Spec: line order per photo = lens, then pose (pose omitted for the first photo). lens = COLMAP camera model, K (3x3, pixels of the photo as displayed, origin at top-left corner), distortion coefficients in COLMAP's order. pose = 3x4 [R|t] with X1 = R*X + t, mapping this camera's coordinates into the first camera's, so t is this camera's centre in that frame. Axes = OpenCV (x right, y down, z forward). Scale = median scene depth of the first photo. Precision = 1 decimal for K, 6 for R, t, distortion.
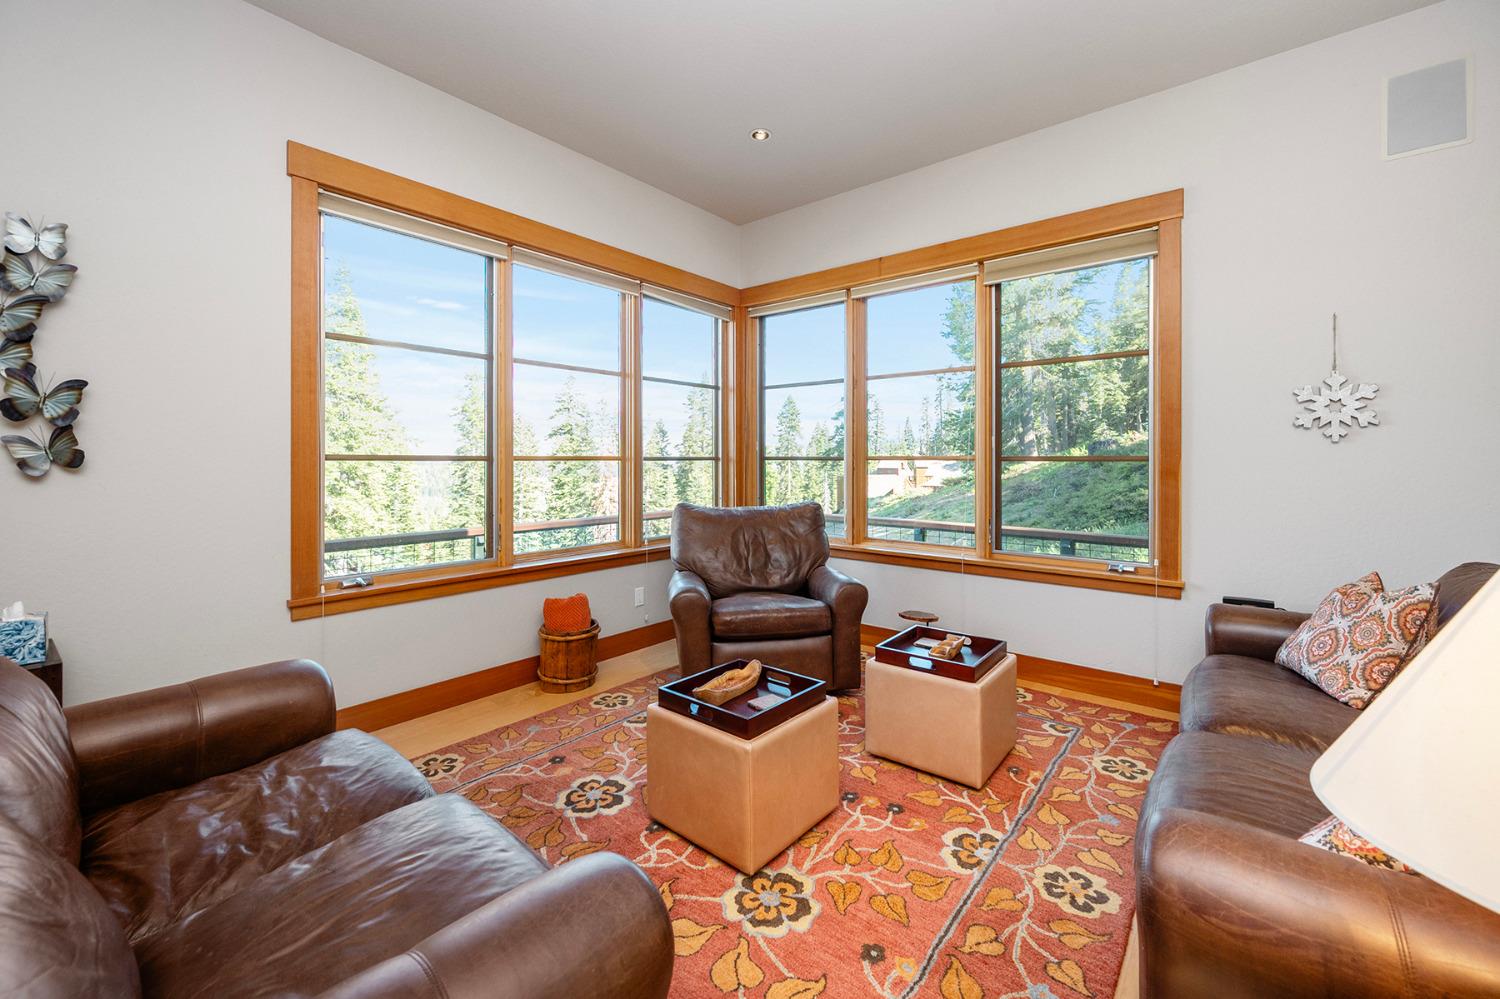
lens RADIAL K [[605.5, 0, 760.6], [0, 605.5, 452.0], [0, 0, 1]] dist [-0.001205, -0.000038]
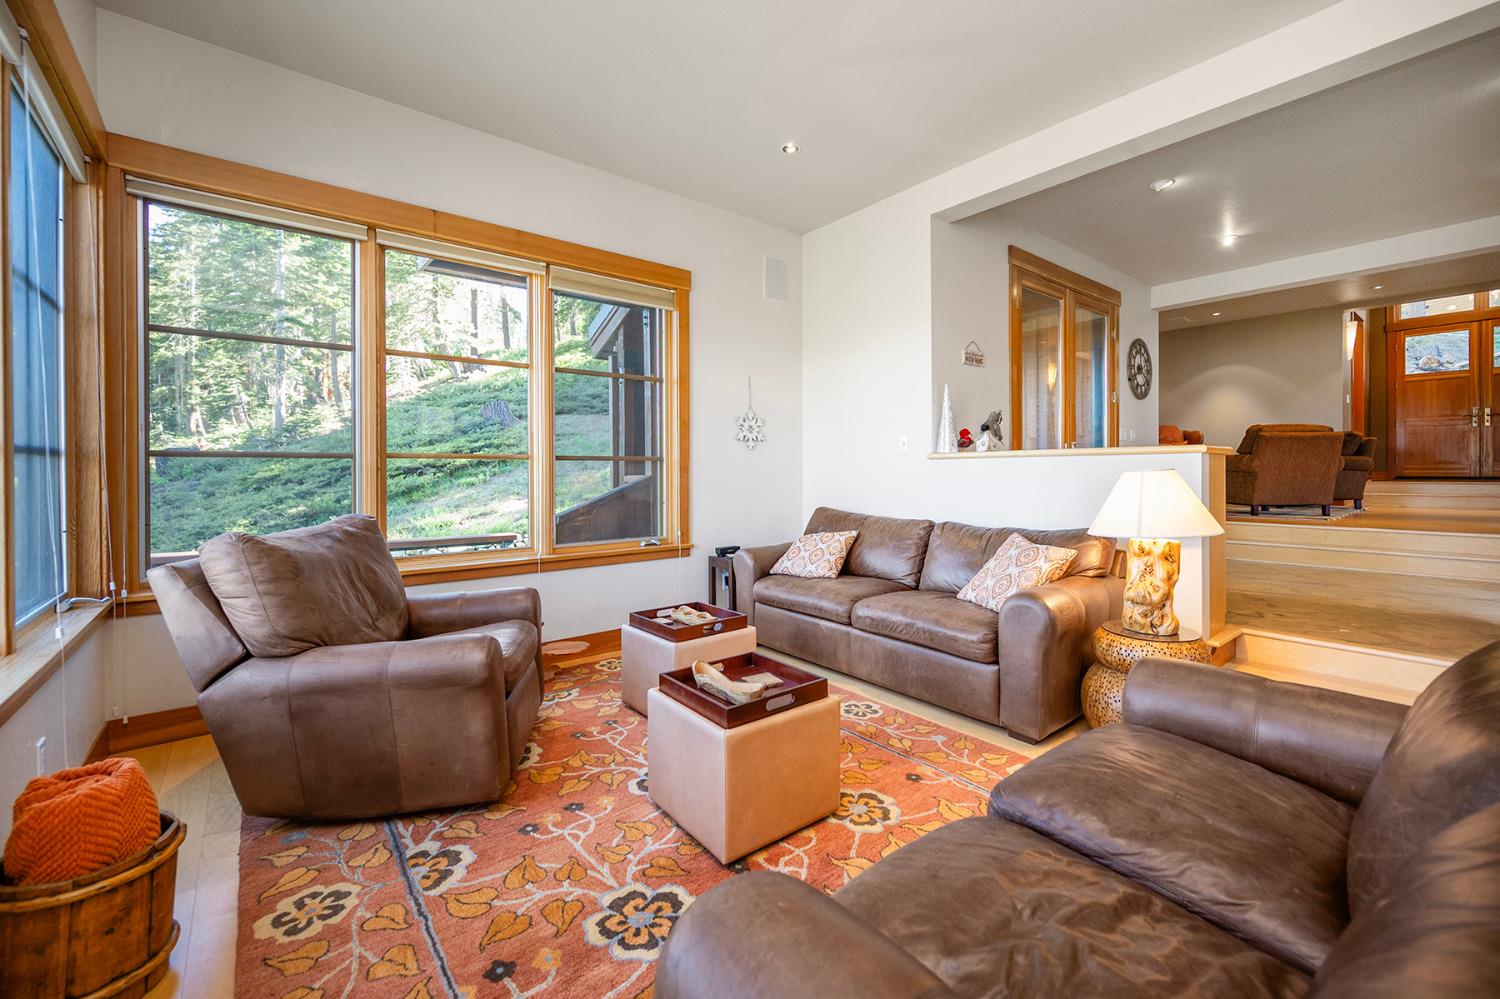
lens RADIAL K [[605.5, 0, 757.6], [0, 605.5, 474.0], [0, 0, 1]] dist [-0.001205, -0.000038]
pose [[0.219319, -0.013775, 0.975556, -0.903393], [-0.009227, 0.999826, 0.016193, 0.029458], [-0.975609, -0.012553, 0.219154, 0.696315]]
